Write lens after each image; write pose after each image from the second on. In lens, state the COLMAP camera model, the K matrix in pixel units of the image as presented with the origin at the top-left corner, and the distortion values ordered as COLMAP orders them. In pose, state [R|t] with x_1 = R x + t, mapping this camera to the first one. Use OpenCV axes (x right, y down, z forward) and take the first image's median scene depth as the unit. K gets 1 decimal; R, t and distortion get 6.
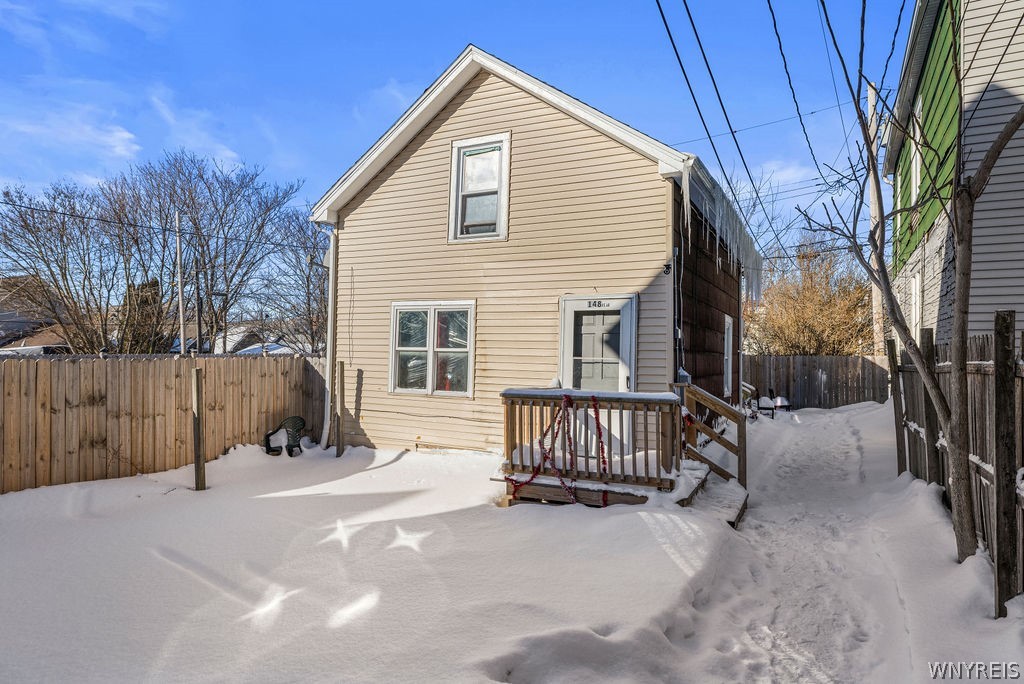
lens RADIAL K [[610.4, 0, 512.0], [0, 610.4, 342.0], [0, 0, 1]] dist [-0.001030, -0.001125]
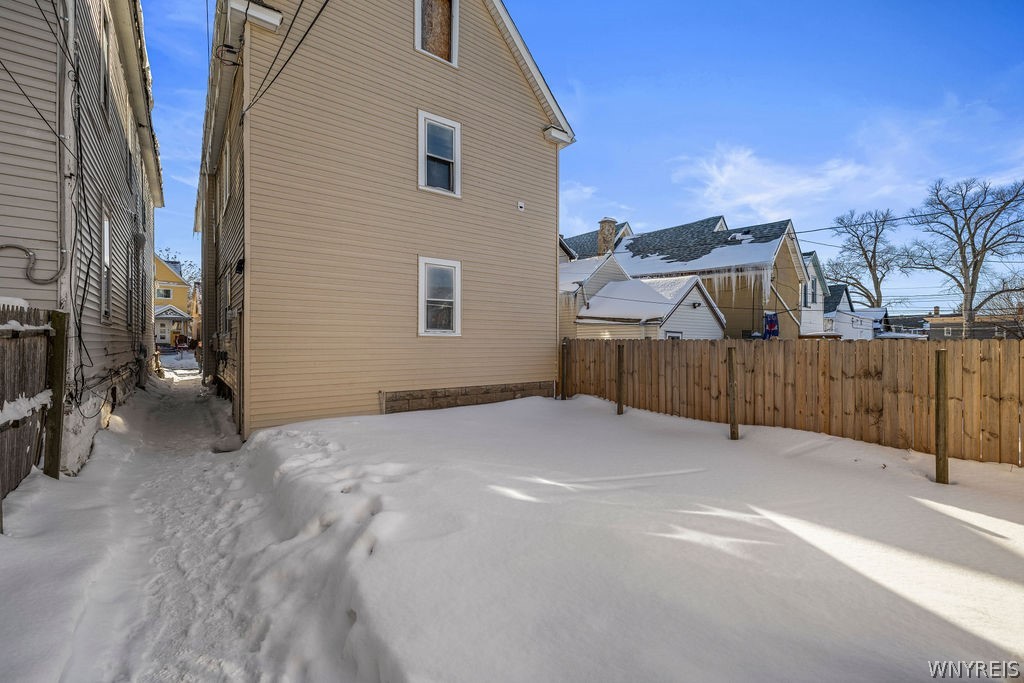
lens RADIAL K [[434.4, 0, 512.0], [0, 434.4, 341.5], [0, 0, 1]] dist [-0.002596, -0.000419]
pose [[-0.423218, -0.003248, -0.906022, 0.470931], [0.007610, 0.999946, -0.007139, 0.042689], [0.905996, -0.009917, -0.423170, 0.945082]]
